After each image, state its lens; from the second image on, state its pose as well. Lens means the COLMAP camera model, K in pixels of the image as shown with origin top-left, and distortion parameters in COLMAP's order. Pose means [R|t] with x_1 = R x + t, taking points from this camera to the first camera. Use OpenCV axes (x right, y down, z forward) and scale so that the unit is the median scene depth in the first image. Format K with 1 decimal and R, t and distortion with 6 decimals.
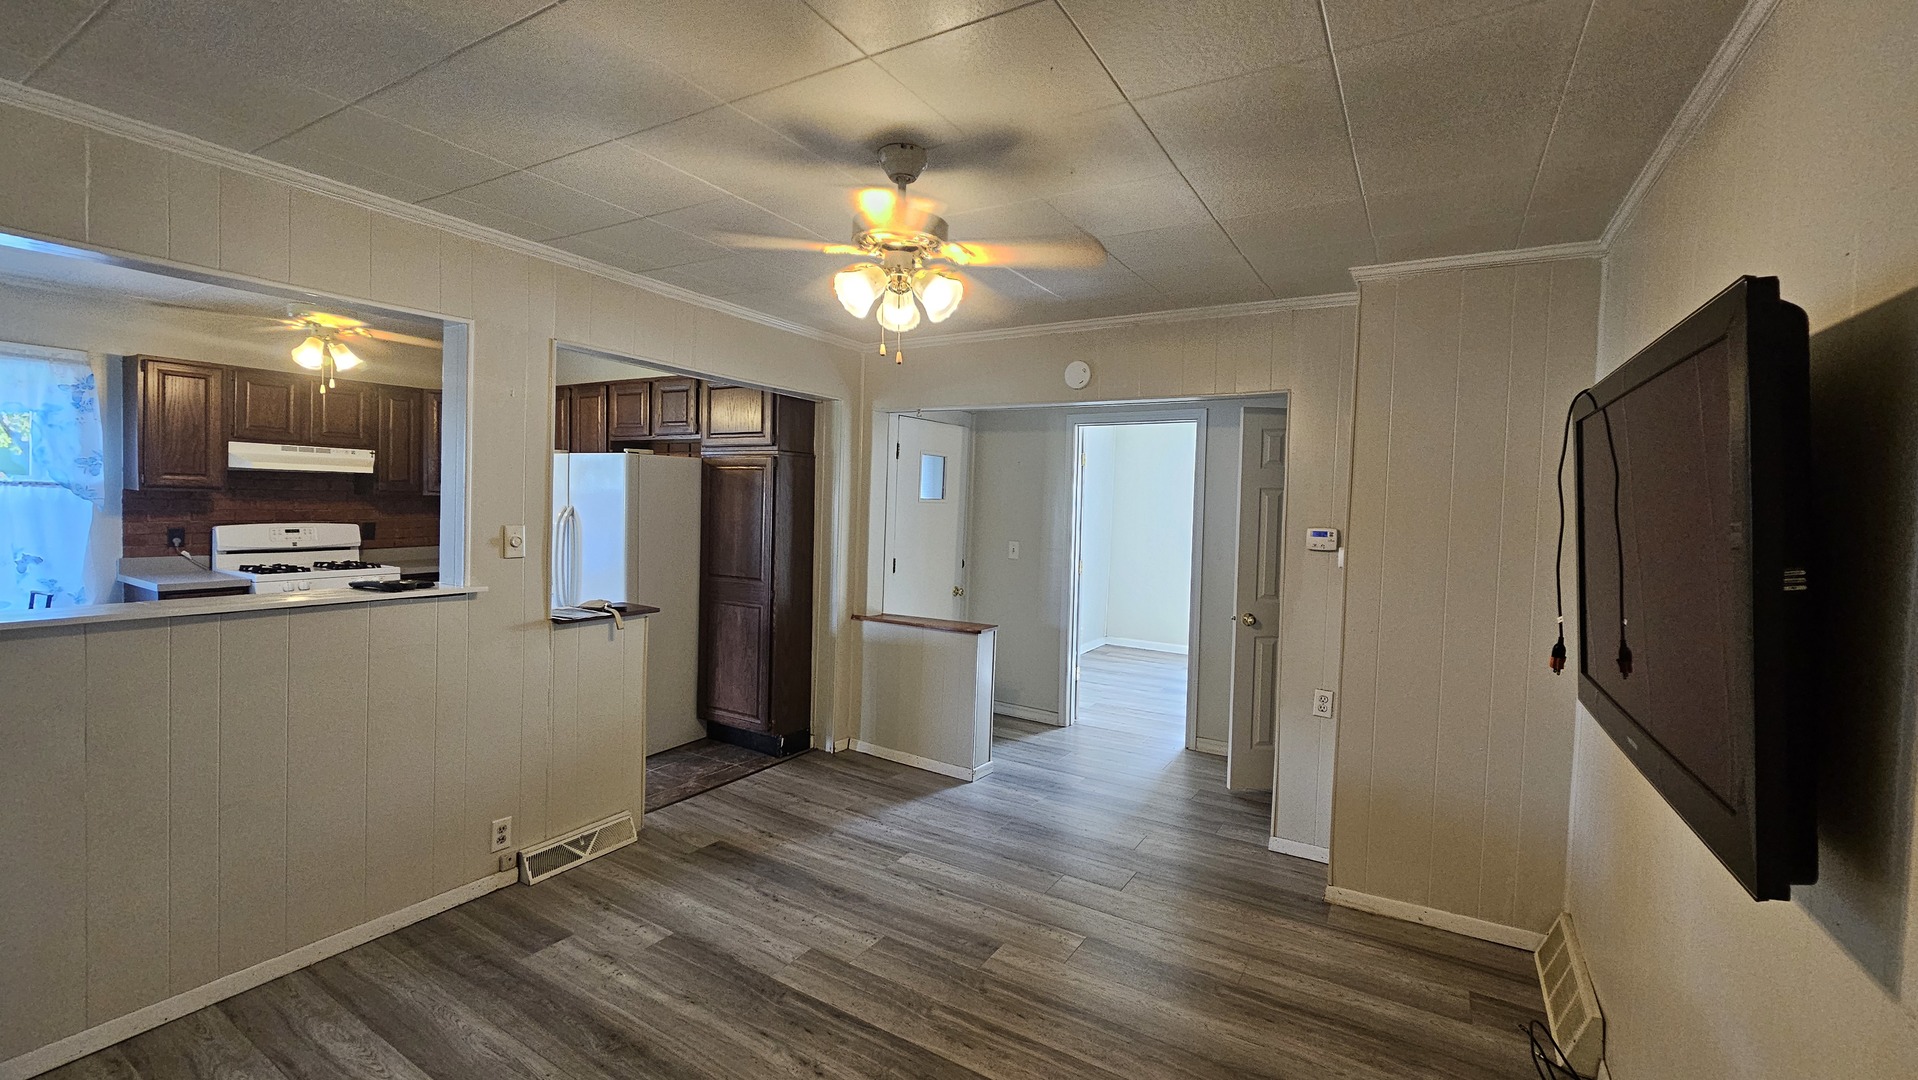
lens RADIAL K [[785.0, 0, 957.3], [0, 785.0, 529.2], [0, 0, 1]] dist [-0.000028, 0.000039]
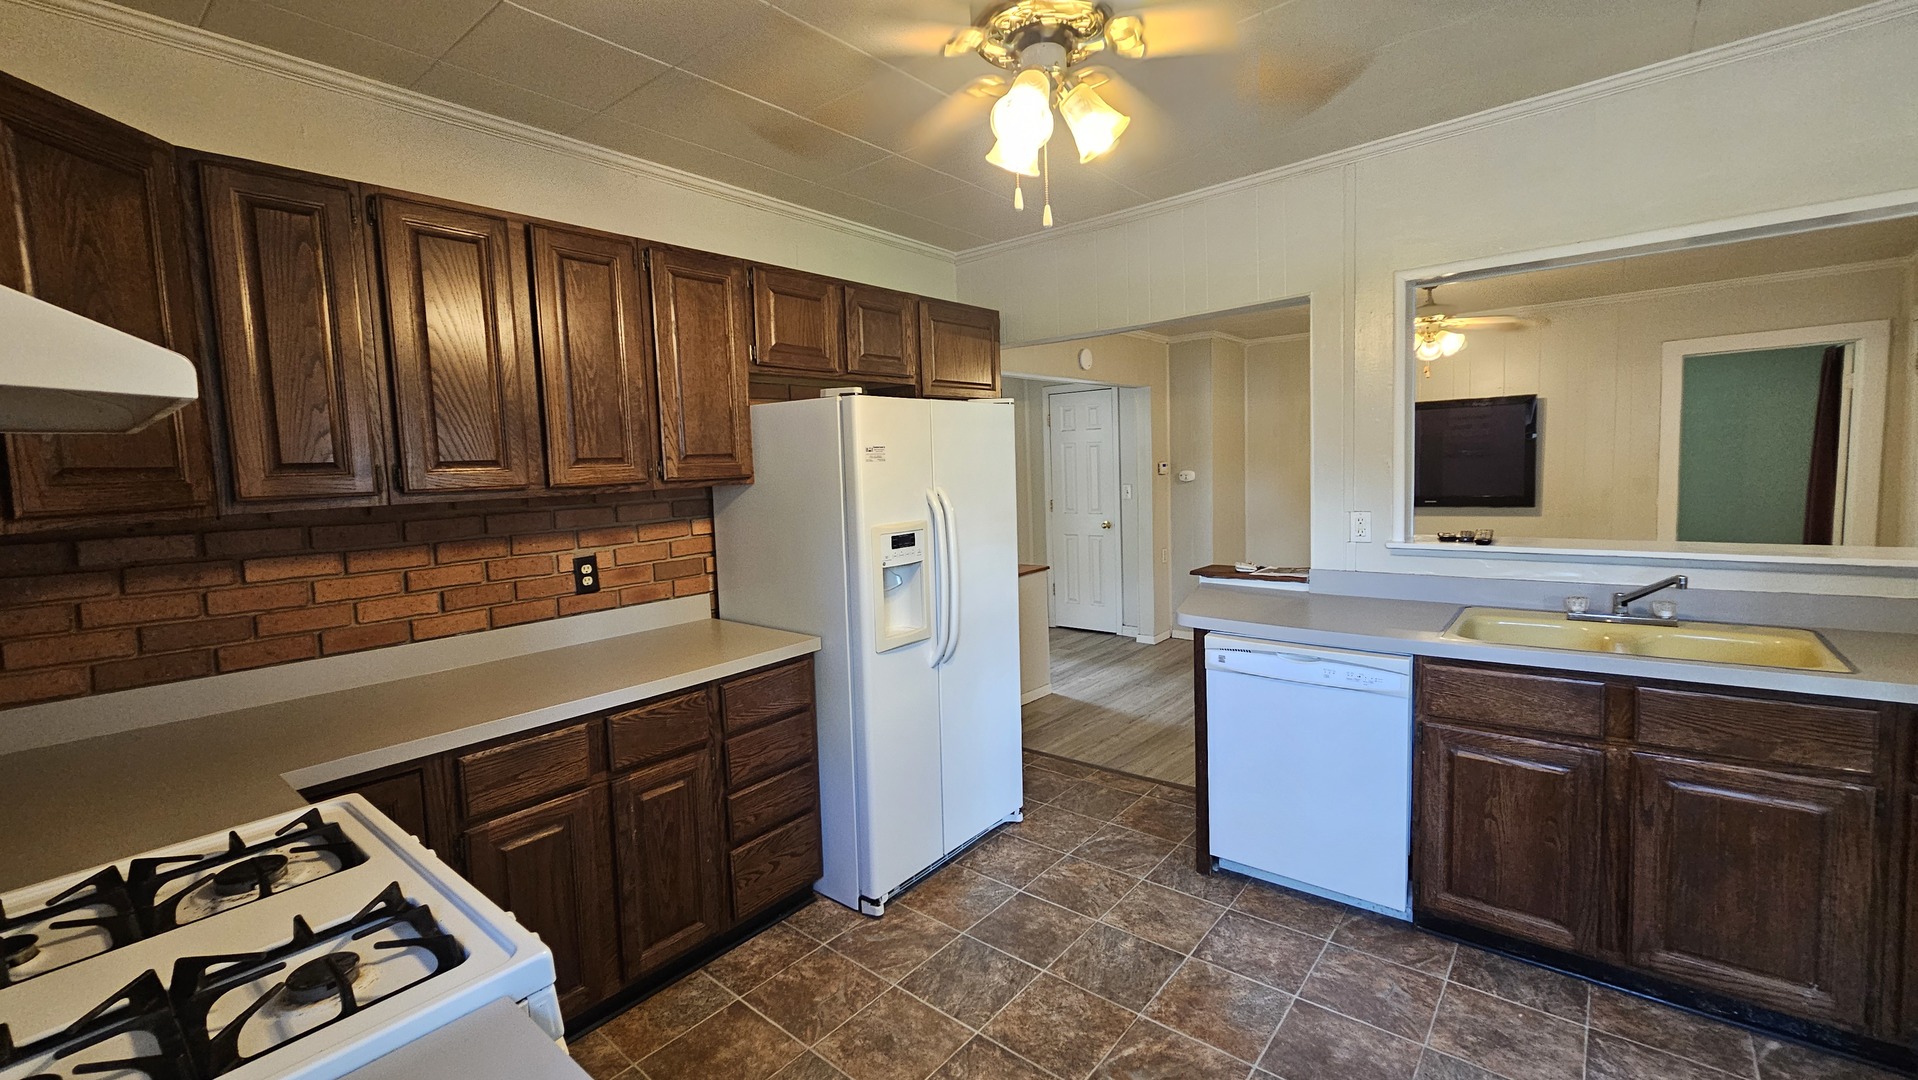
lens RADIAL K [[785.0, 0, 957.8], [0, 785.0, 532.6], [0, 0, 1]] dist [-0.000028, 0.000039]
pose [[0.145526, -0.122042, 0.981798, -1.257802], [0.072016, 0.991037, 0.112516, -0.076920], [-0.986730, 0.054331, 0.153011, 1.020250]]
